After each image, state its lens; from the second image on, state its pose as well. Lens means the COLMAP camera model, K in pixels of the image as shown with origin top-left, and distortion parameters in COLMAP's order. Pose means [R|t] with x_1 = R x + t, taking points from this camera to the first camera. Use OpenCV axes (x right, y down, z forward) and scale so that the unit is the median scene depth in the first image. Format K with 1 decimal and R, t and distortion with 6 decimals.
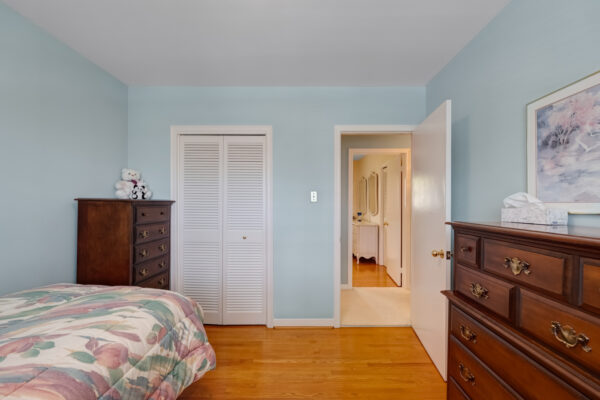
lens RADIAL K [[251.0, 0, 302.4], [0, 251.0, 203.1], [0, 0, 1]] dist [-0.001677, -0.000079]
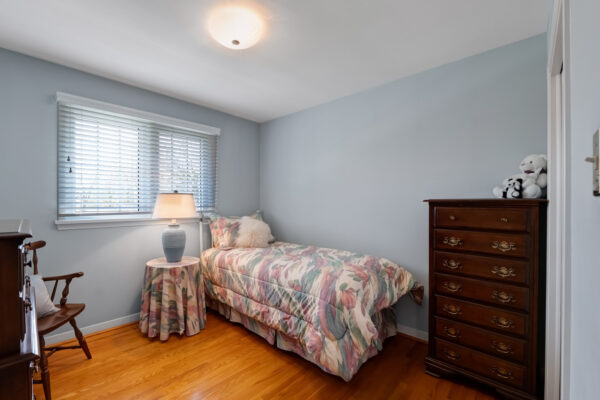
lens RADIAL K [[251.0, 0, 302.4], [0, 251.0, 203.1], [0, 0, 1]] dist [-0.001677, -0.000079]
pose [[-0.651662, -0.002550, -0.758505, 0.617851], [0.004142, 0.999967, -0.006920, 0.002080], [0.758498, -0.007651, -0.651630, 2.081055]]
